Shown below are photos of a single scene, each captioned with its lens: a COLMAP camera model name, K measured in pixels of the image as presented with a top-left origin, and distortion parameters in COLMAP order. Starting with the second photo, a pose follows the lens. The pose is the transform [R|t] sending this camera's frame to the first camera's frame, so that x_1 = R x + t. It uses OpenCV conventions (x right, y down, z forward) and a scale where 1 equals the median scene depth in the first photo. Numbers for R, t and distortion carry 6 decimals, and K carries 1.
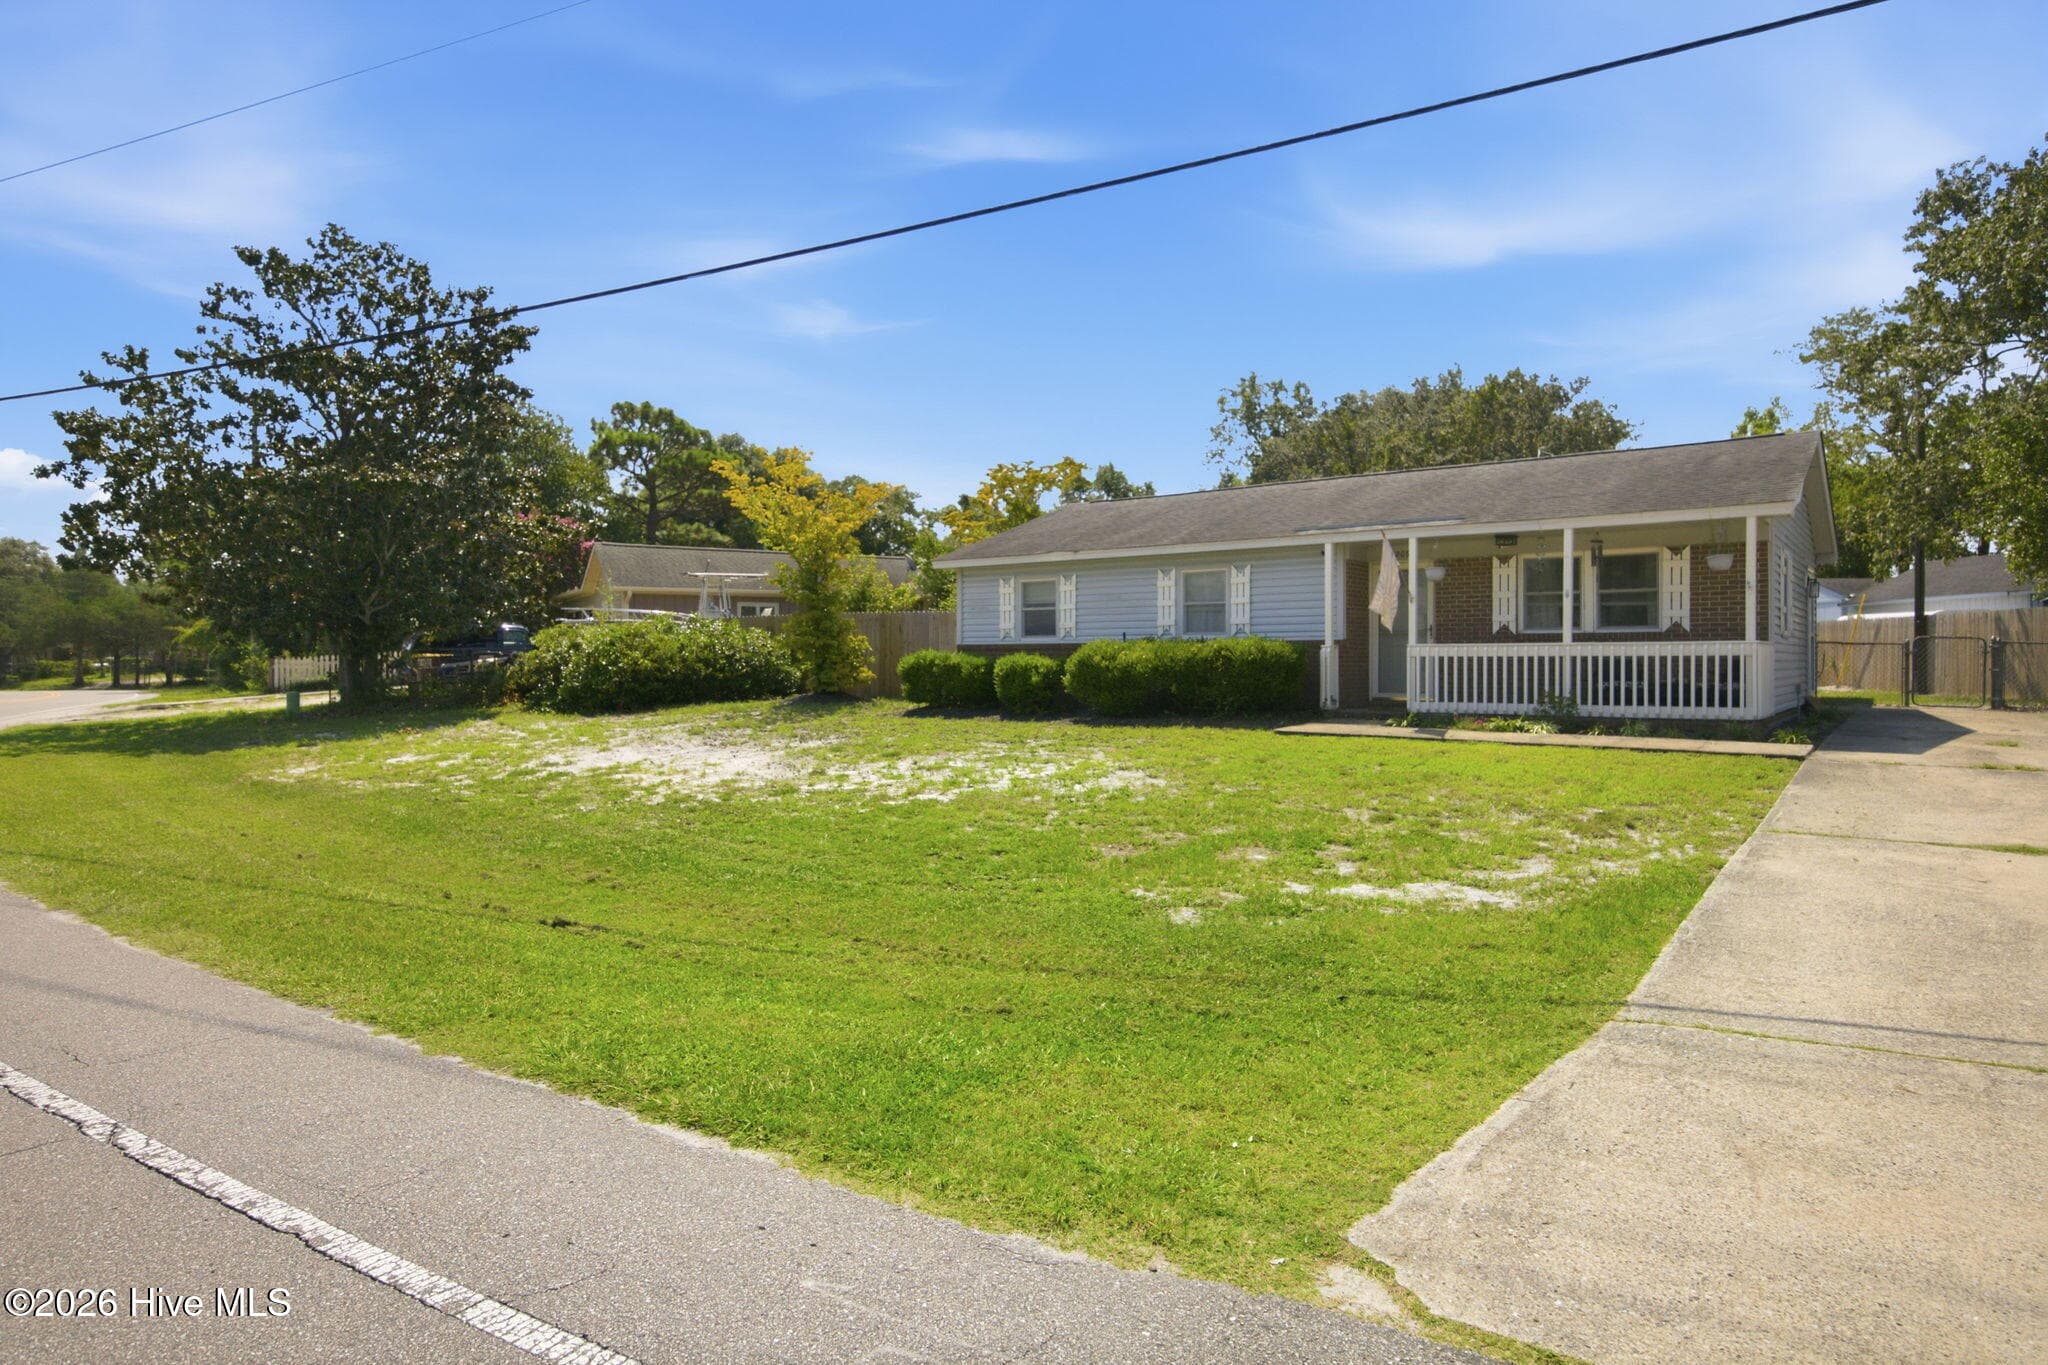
lens RADIAL K [[1180.9, 0, 1025.9], [0, 1180.9, 668.1], [0, 0, 1]] dist [0.003713, -0.000978]
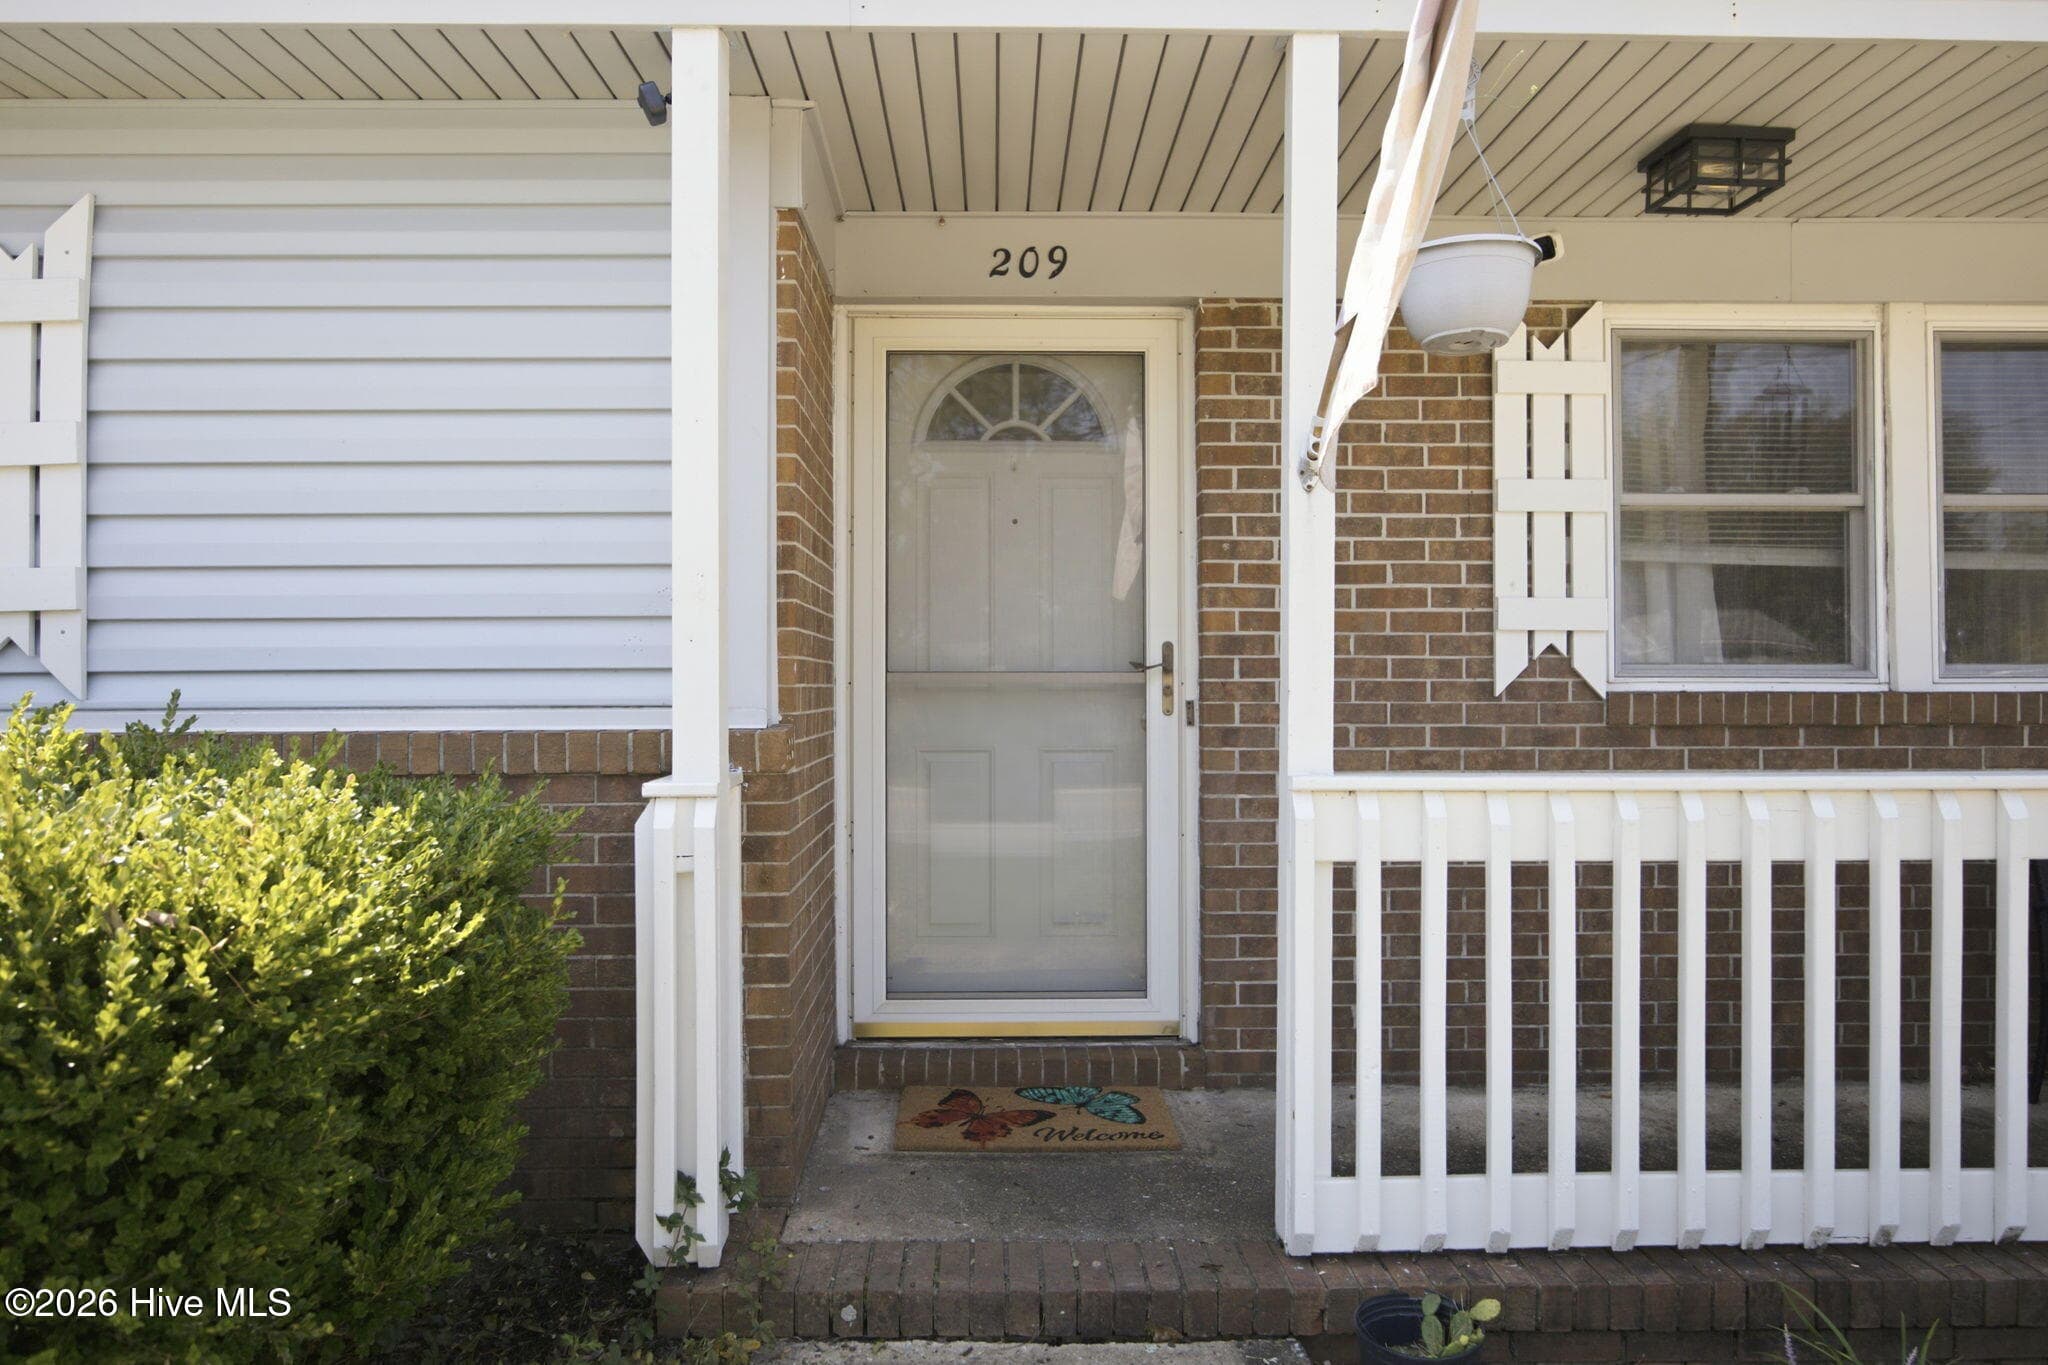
lens RADIAL K [[1337.6, 0, 1020.3], [0, 1337.6, 673.8], [0, 0, 1]] dist [-0.007957, -0.000927]
pose [[0.790445, 0.002476, 0.612528, 0.178804], [0.005142, 0.999930, -0.010677, -0.027545], [-0.612512, 0.011589, 0.790377, 0.797105]]
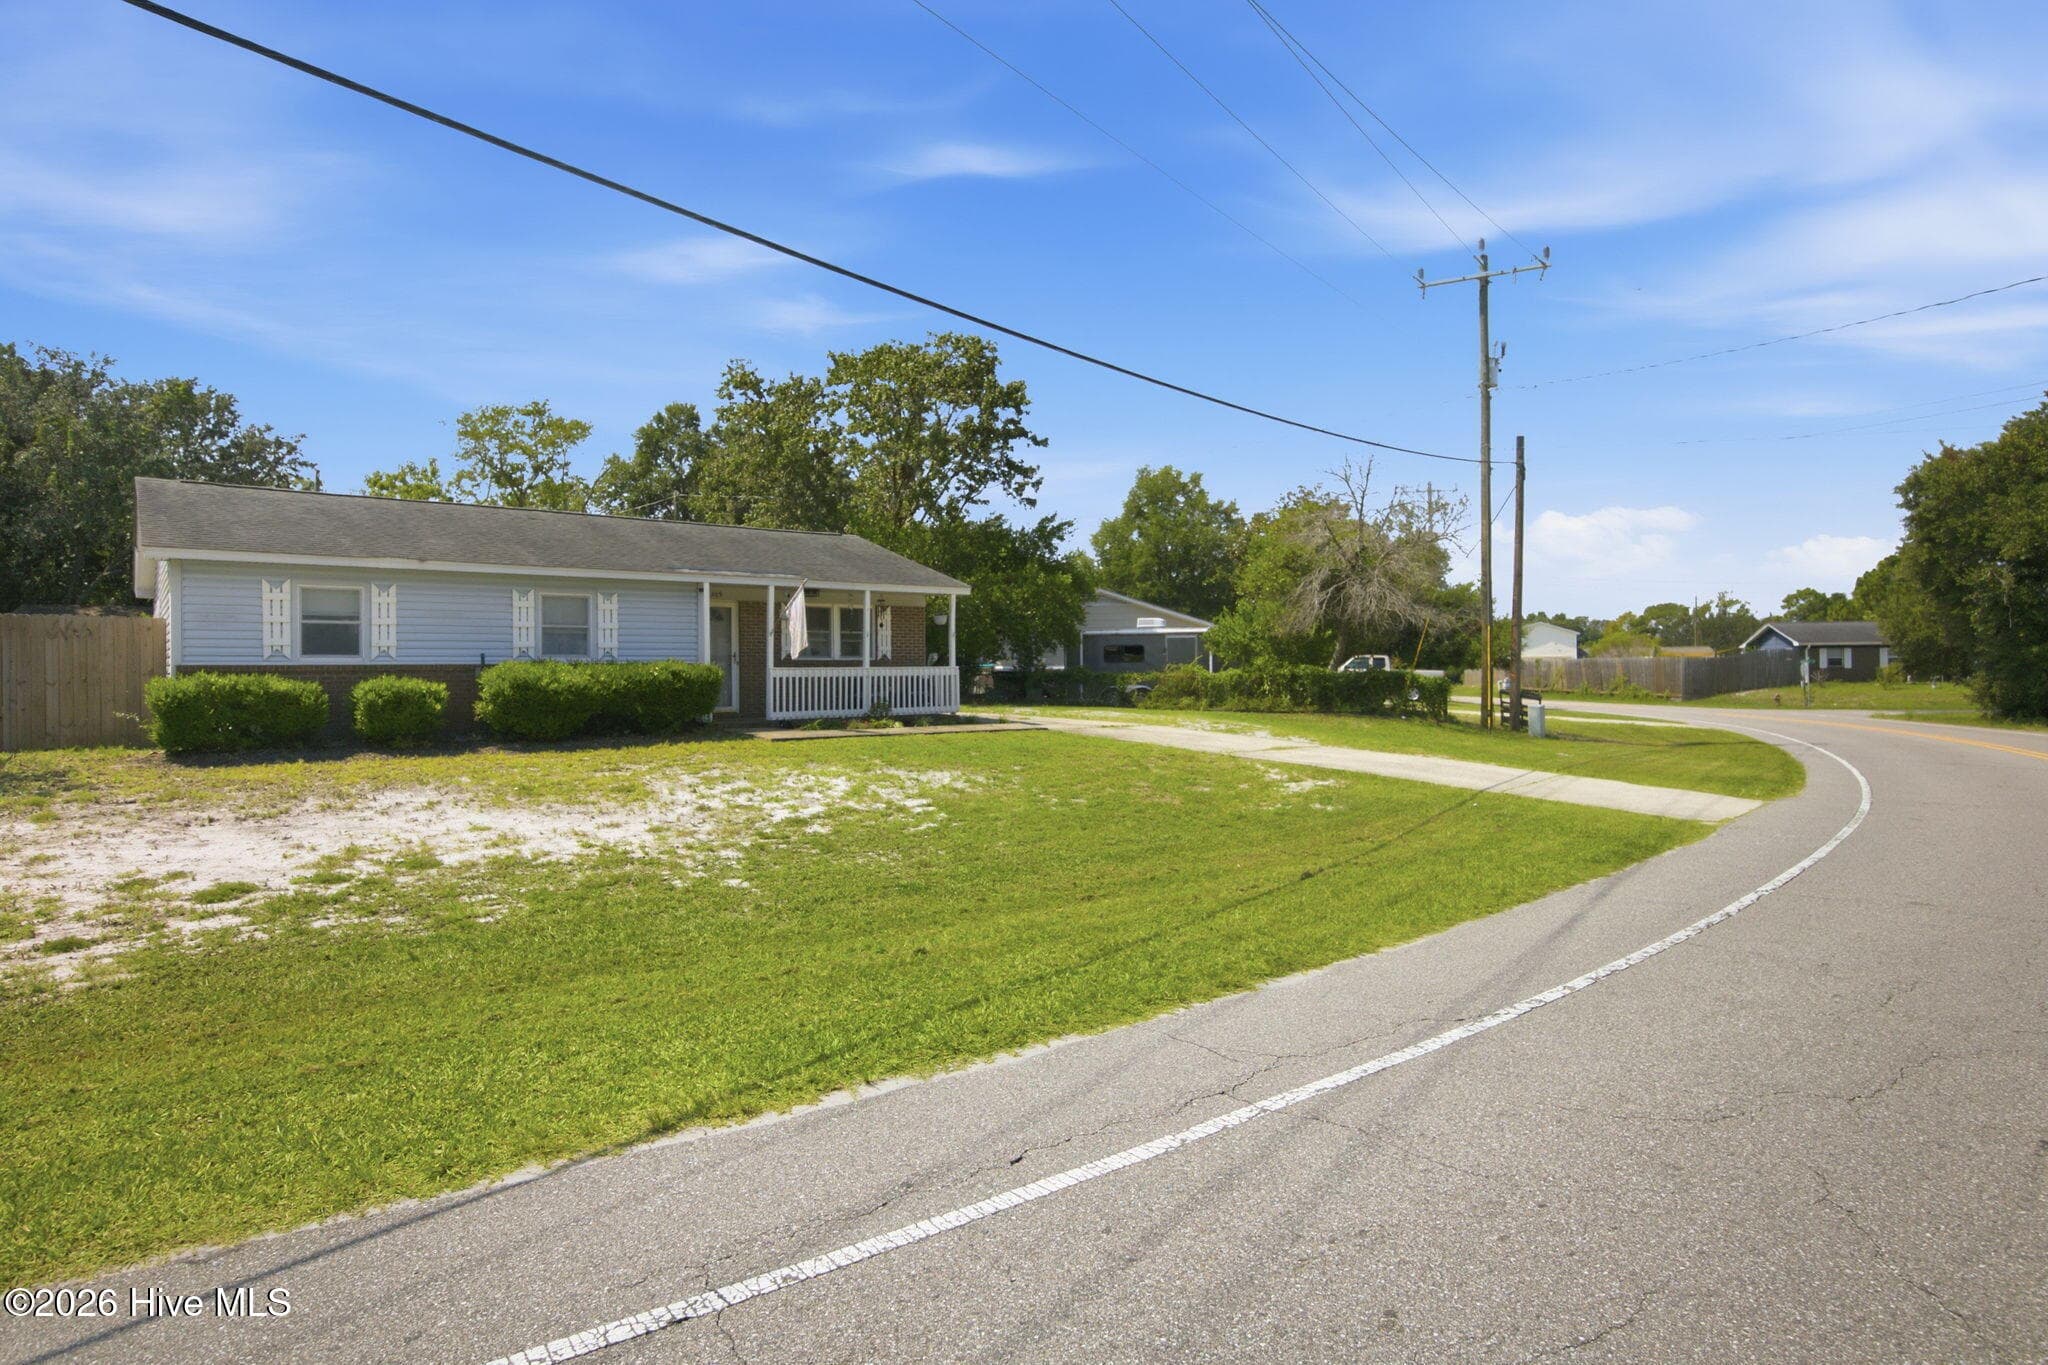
lens RADIAL K [[1077.4, 0, 1008.5], [0, 1077.4, 671.0], [0, 0, 1]] dist [-0.000733, 0.000441]
pose [[0.244692, -0.001359, 0.969600, -0.672209], [0.013651, 0.999905, -0.002044, -0.009456], [-0.969505, 0.013736, 0.244687, 0.410074]]
